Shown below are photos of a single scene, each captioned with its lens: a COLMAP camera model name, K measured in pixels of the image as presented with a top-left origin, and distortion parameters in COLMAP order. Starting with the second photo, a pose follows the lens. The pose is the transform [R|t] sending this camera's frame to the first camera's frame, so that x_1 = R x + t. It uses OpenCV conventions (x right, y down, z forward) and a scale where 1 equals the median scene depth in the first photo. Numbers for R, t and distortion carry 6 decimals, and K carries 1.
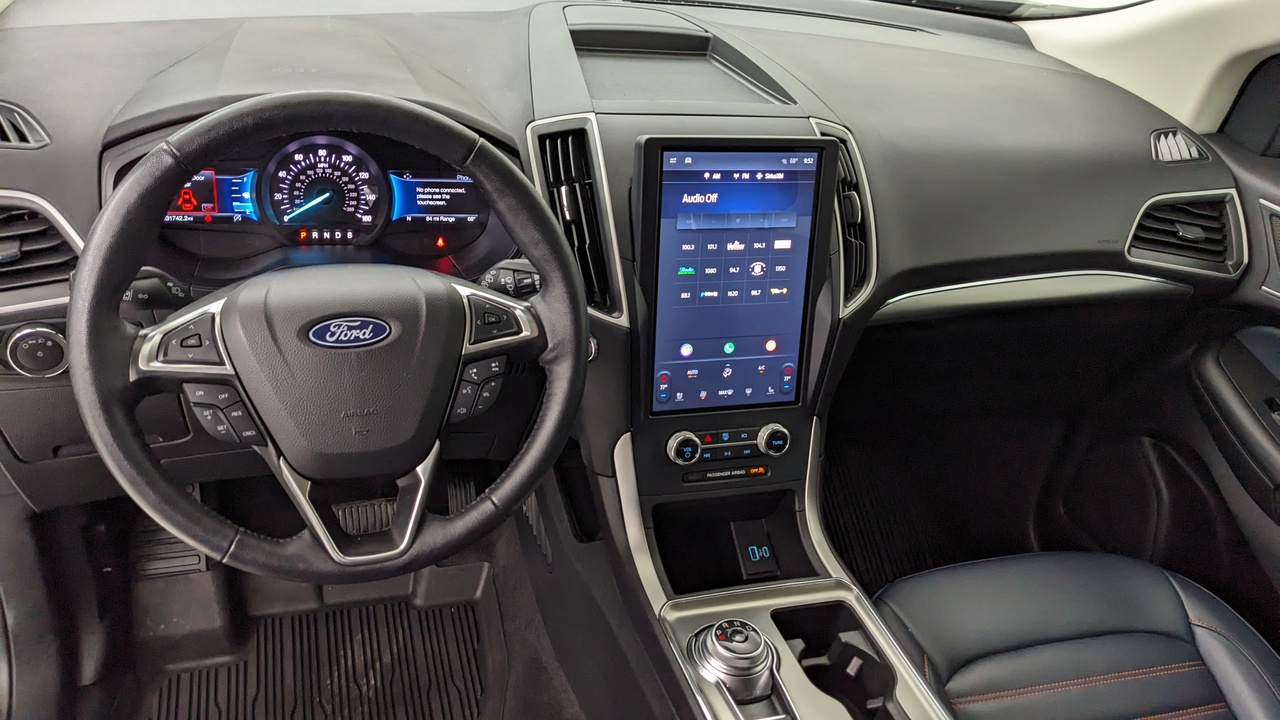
lens RADIAL K [[1012.6, 0, 653.9], [0, 1012.6, 391.3], [0, 0, 1]] dist [0.057222, -0.088559]
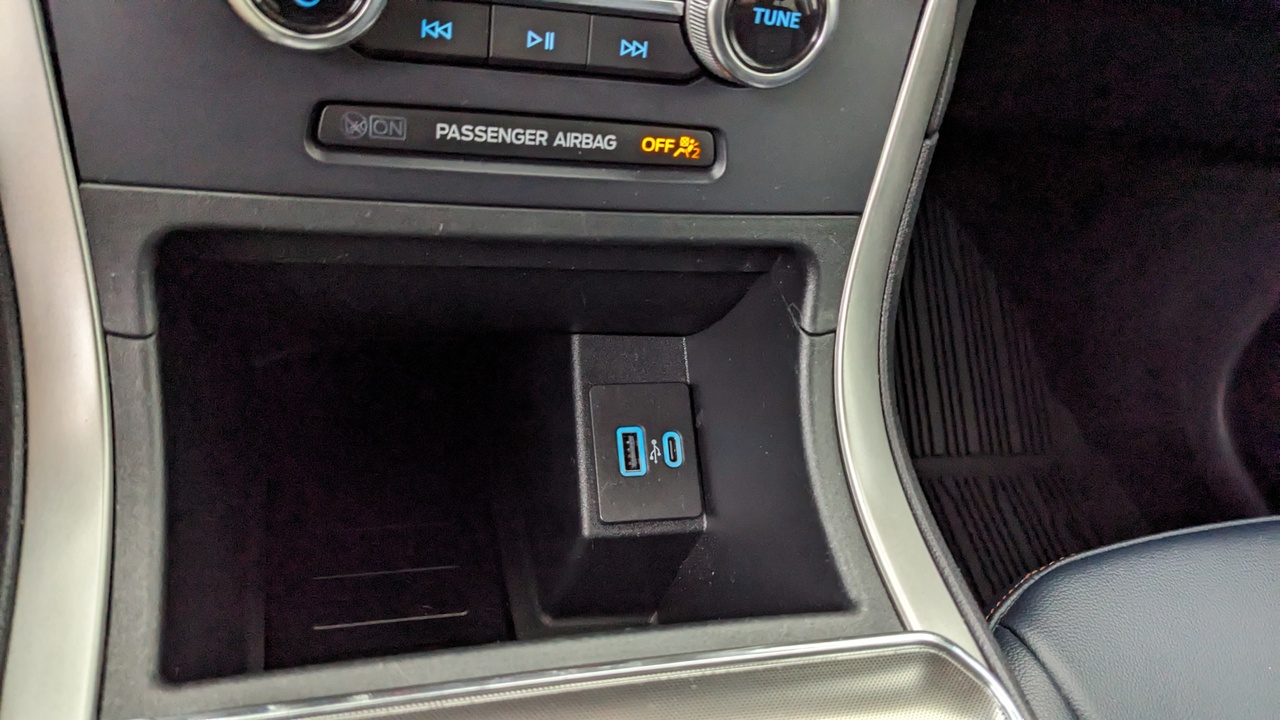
lens RADIAL K [[1012.6, 0, 653.9], [0, 1012.6, 391.3], [0, 0, 1]] dist [0.057222, -0.088559]
pose [[0.991040, 0.129647, 0.032127, 0.102367], [-0.133568, 0.962725, 0.235204, 0.081470], [-0.000436, -0.237387, 0.971415, 0.792245]]
